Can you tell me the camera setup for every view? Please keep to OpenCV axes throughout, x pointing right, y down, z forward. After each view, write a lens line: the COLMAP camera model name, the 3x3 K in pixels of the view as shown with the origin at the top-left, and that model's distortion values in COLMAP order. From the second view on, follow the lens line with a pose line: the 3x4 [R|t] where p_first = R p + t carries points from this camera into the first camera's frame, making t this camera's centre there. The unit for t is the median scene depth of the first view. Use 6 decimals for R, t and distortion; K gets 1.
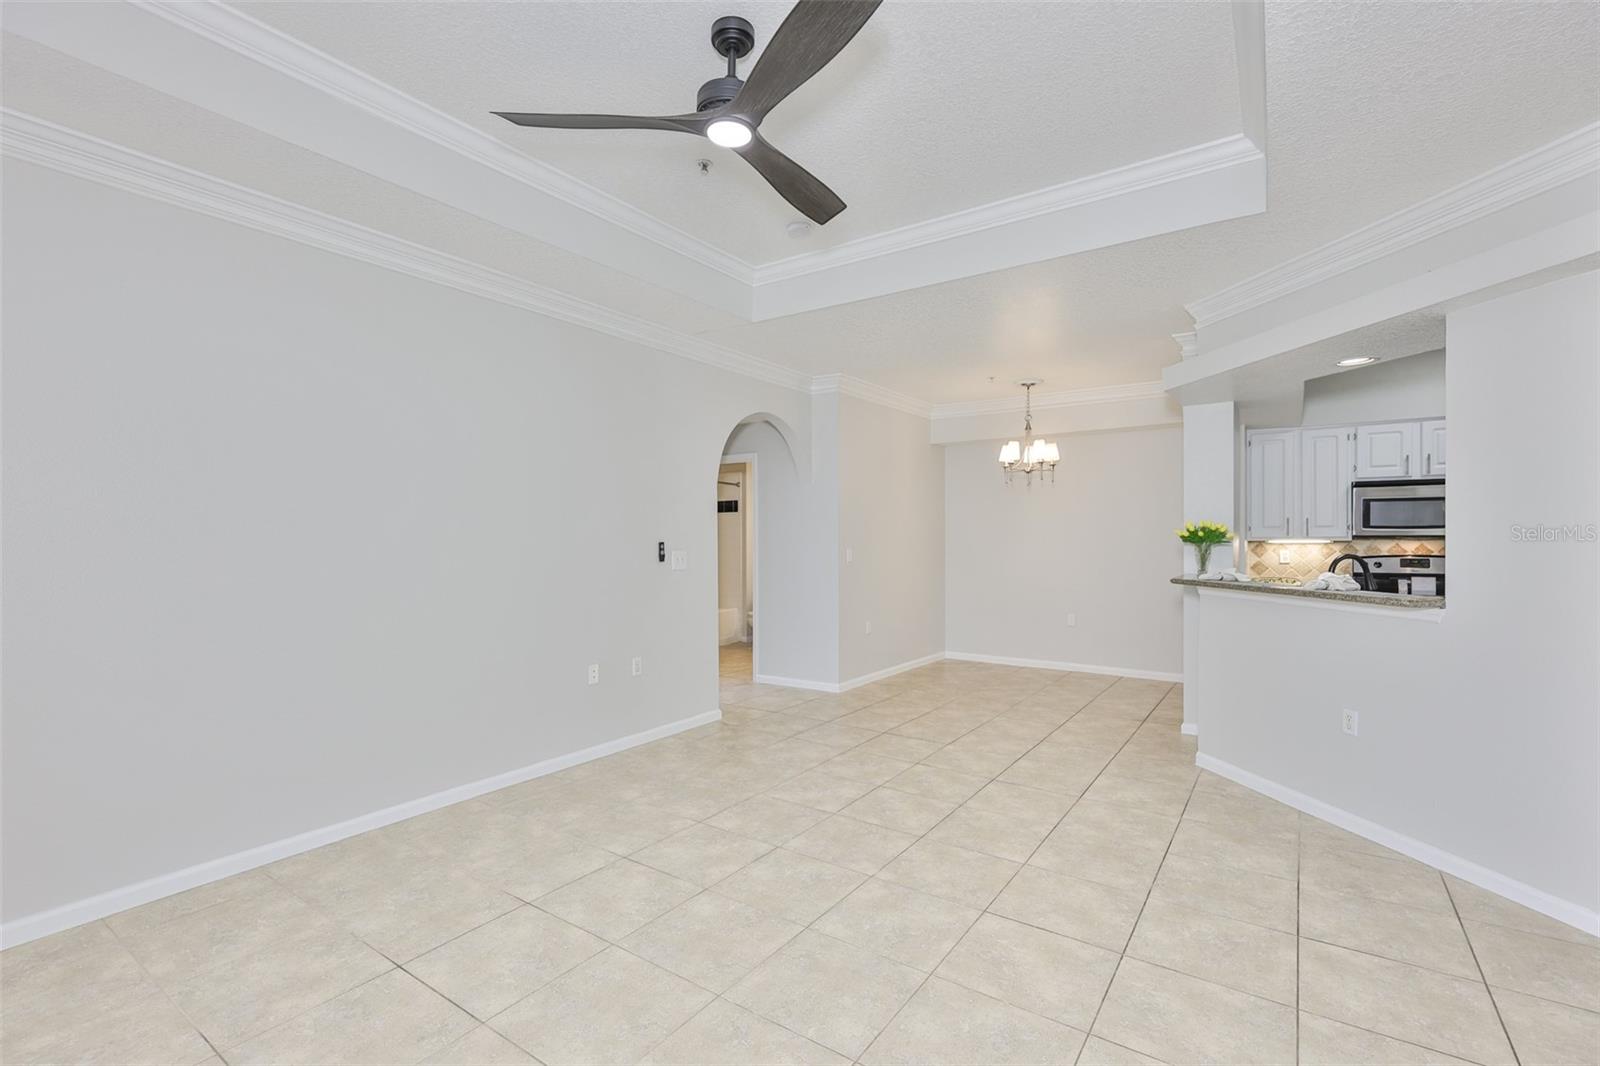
lens RADIAL K [[741.7, 0, 790.5], [0, 741.7, 543.0], [0, 0, 1]] dist [0.008738, 0.000825]
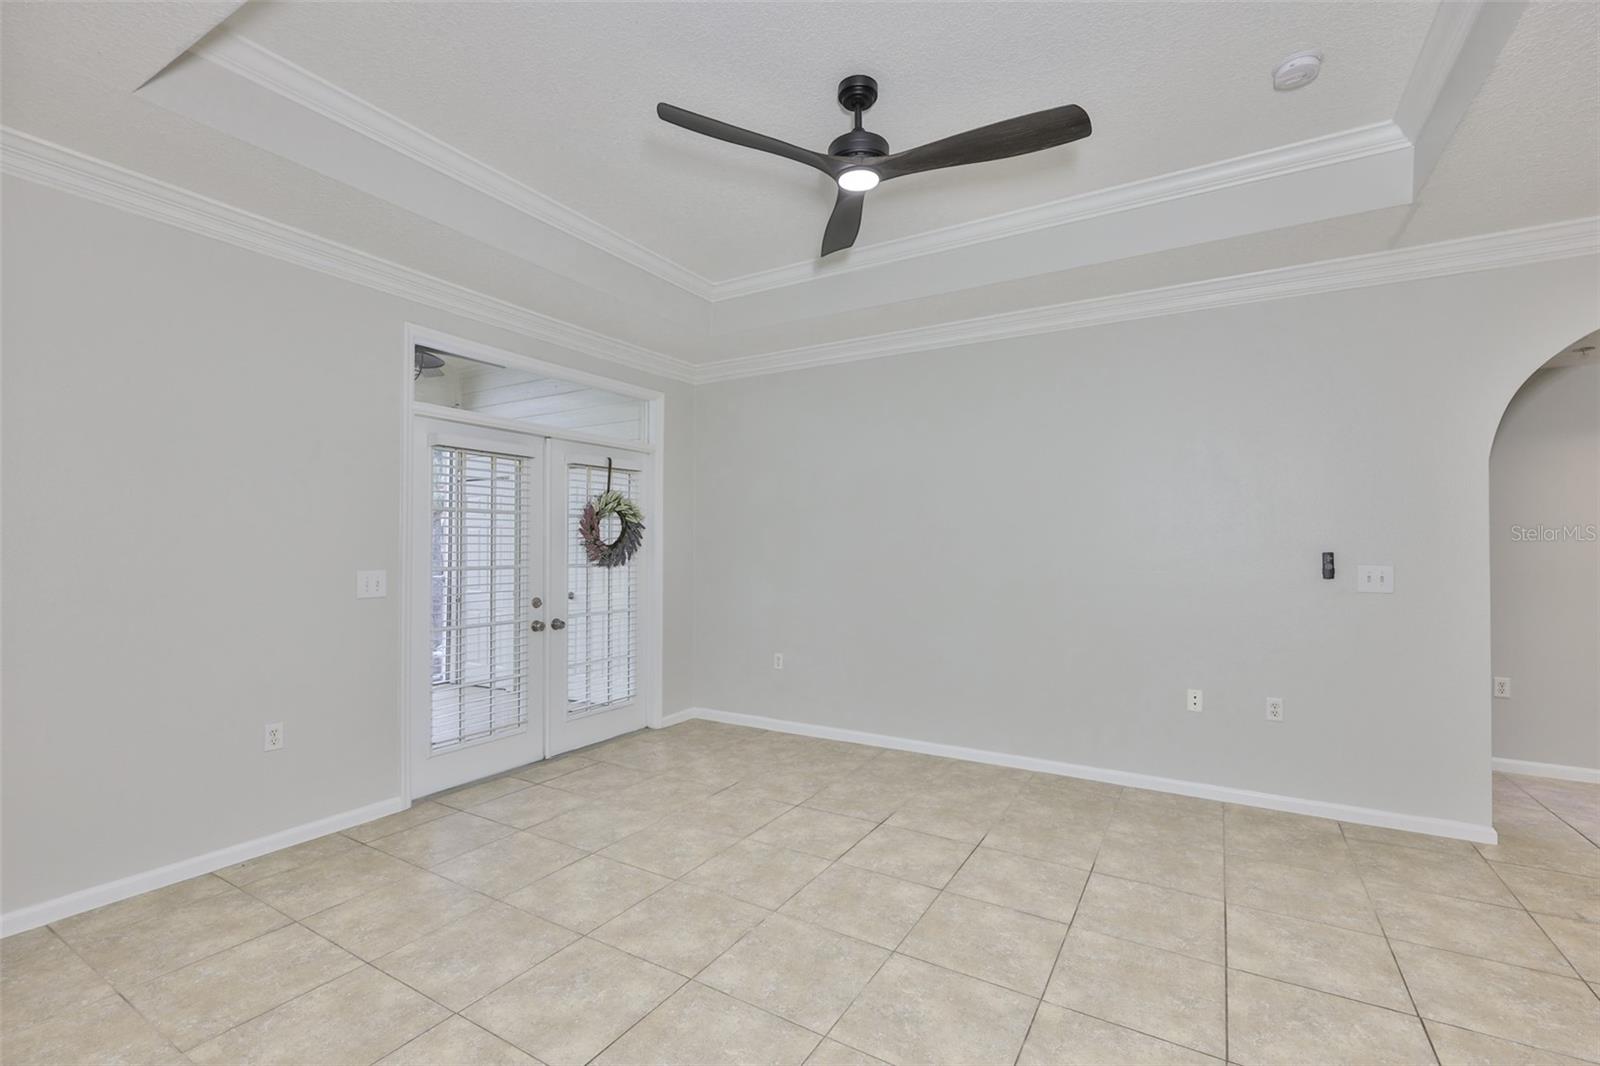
lens RADIAL K [[690.2, 0, 792.5], [0, 690.2, 543.2], [0, 0, 1]] dist [-0.003481, 0.000231]
pose [[0.063187, -0.003201, -0.997997, 0.727753], [-0.011371, 0.999928, -0.003927, -0.002126], [0.997937, 0.011596, 0.063146, 0.653718]]
